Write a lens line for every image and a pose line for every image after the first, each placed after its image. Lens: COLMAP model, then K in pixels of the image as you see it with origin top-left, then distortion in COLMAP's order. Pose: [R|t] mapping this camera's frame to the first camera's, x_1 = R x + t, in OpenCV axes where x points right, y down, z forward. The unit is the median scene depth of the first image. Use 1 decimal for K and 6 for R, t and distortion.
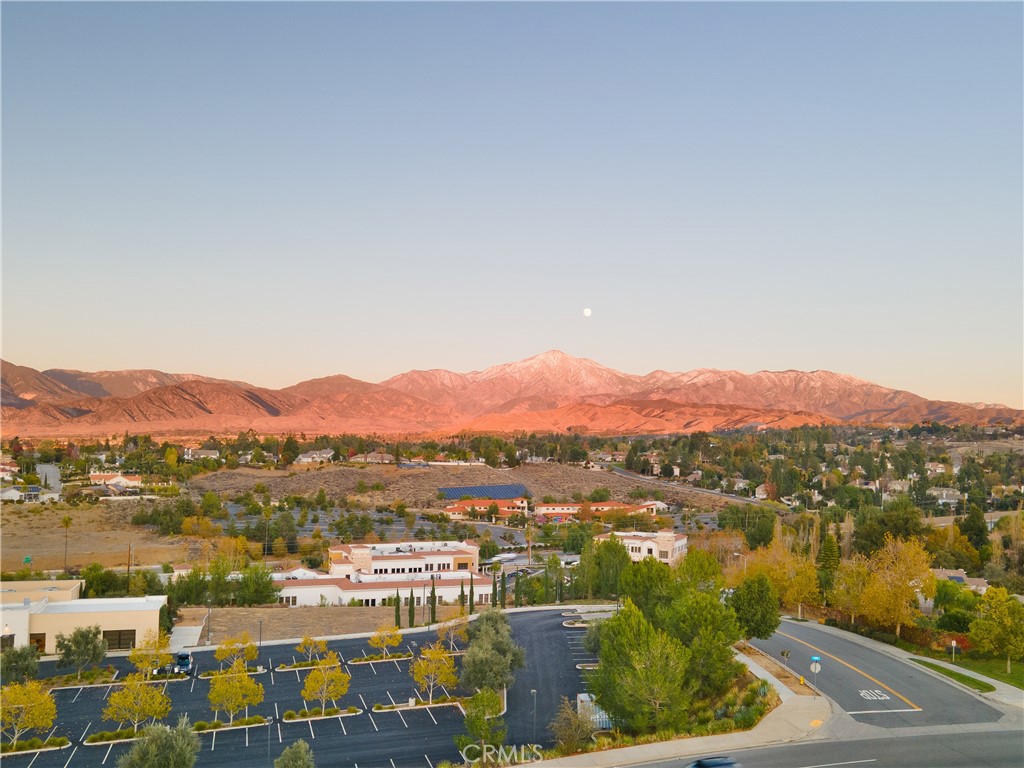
lens RADIAL K [[890.6, 0, 521.0], [0, 890.6, 450.3], [0, 0, 1]] dist [0.014871, 0.063760]
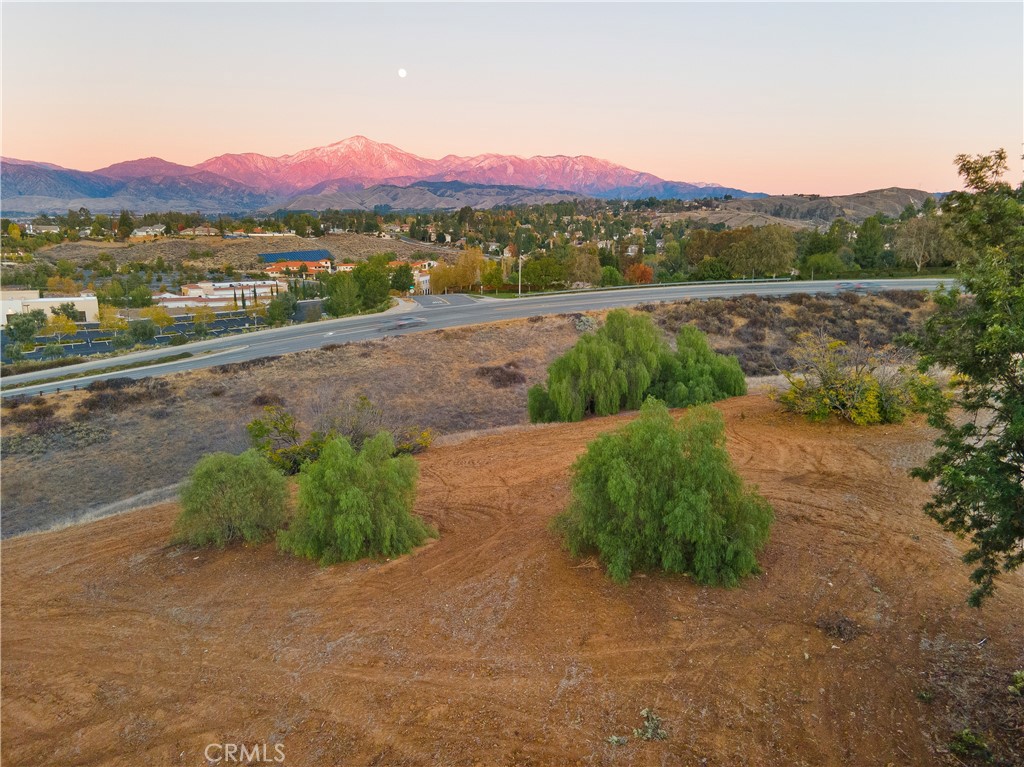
lens RADIAL K [[743.4, 0, 509.7], [0, 743.4, 390.0], [0, 0, 1]] dist [0.029609, 0.012664]
pose [[0.974479, -0.065891, 0.214591, 0.014220], [0.018409, 0.976187, 0.216149, 0.007248], [-0.223724, -0.206682, 0.952486, -0.127404]]
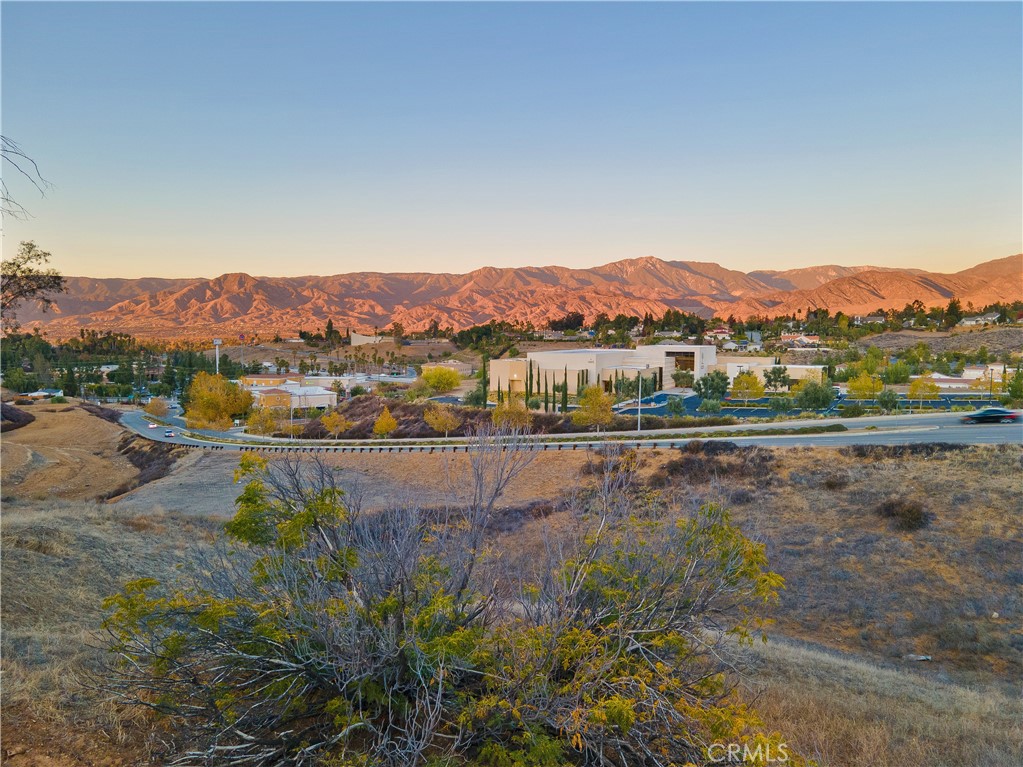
lens RADIAL K [[745.6, 0, 511.5], [0, 745.6, 383.5], [0, 0, 1]] dist [0.019459, 0.039145]
pose [[0.701263, 0.033140, -0.712132, 0.029812], [0.014397, 0.998057, 0.060623, 0.021096], [0.712757, -0.052765, 0.699423, -0.061625]]
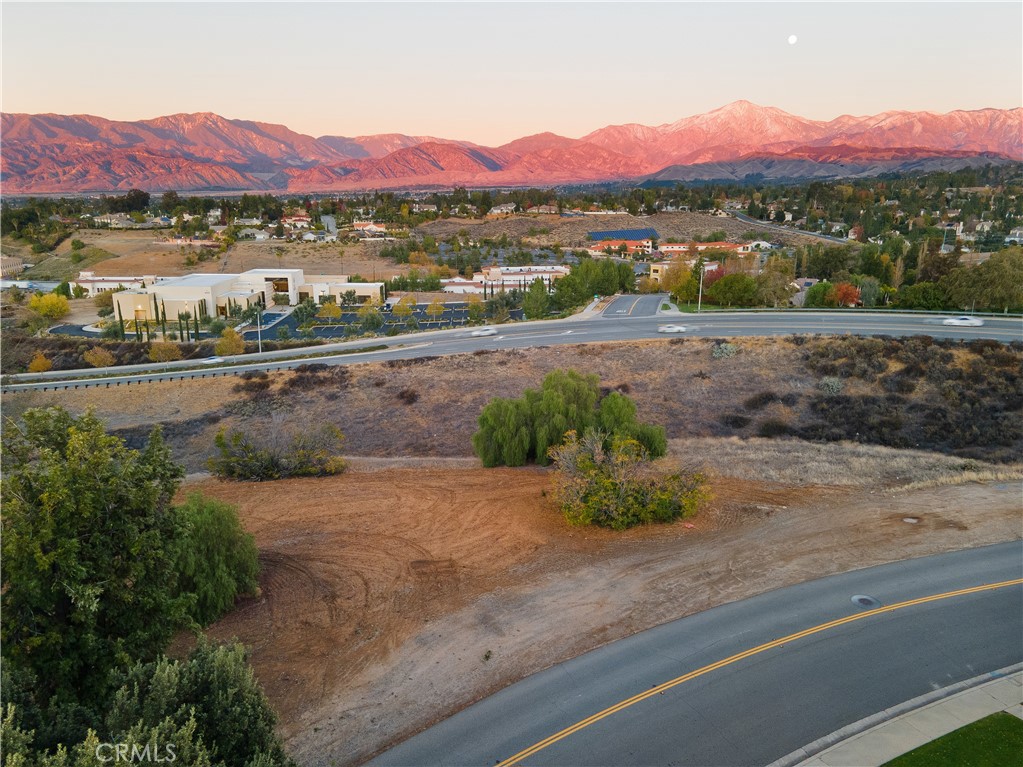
lens RADIAL K [[742.7, 0, 509.2], [0, 742.7, 390.0], [0, 0, 1]] dist [0.029609, 0.012664]
pose [[0.968727, 0.048352, -0.243373, 0.070915], [0.013740, 0.968871, 0.247183, -0.005748], [0.247749, -0.242797, 0.937907, -0.137999]]
